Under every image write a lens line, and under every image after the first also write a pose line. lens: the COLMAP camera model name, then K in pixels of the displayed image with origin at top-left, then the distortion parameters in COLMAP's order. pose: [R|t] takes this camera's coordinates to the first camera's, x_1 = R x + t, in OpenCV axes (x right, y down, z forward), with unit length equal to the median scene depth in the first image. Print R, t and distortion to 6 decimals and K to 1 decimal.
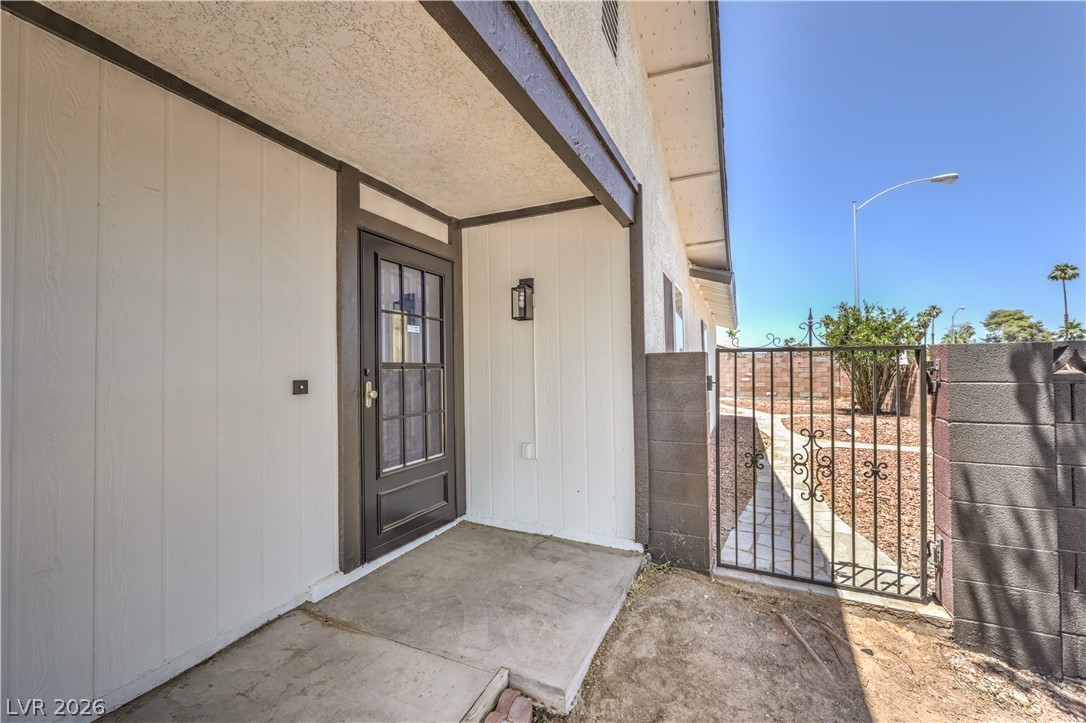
lens RADIAL K [[439.4, 0, 543.0], [0, 439.4, 366.1], [0, 0, 1]] dist [-0.001251, 0.000304]
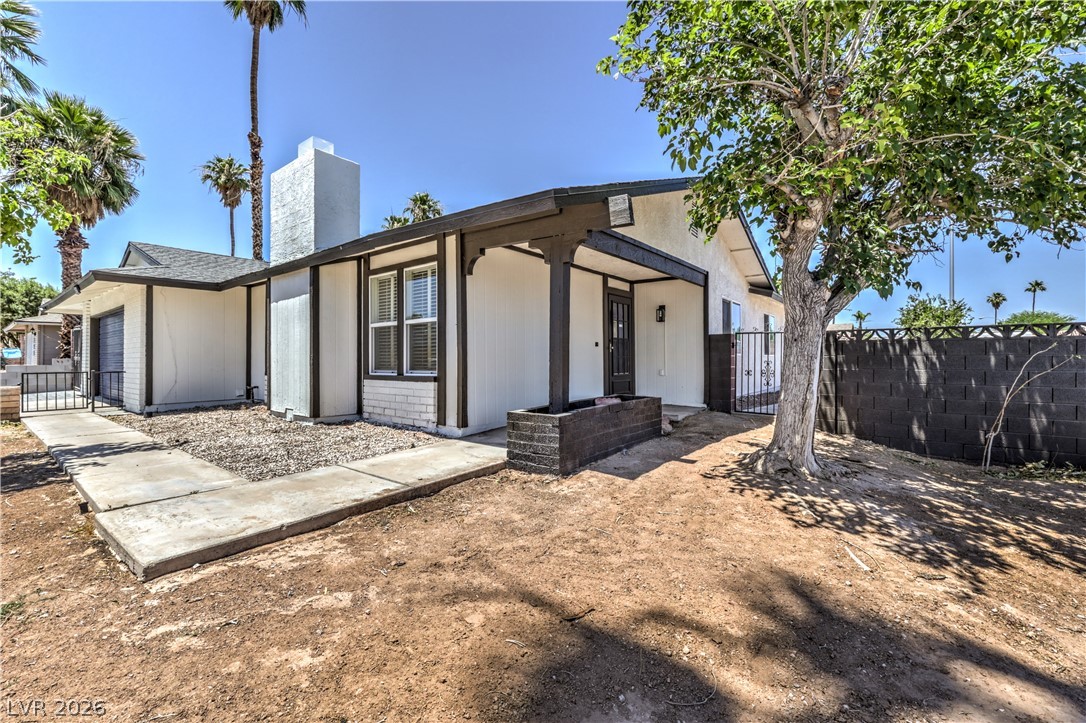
lens RADIAL K [[439.4, 0, 544.7], [0, 439.4, 356.8], [0, 0, 1]] dist [-0.001251, 0.000304]
pose [[0.975625, 0.010579, -0.219190, -0.162367], [-0.007916, 0.999884, 0.013025, 0.084328], [0.219303, -0.010972, 0.975595, -1.914410]]
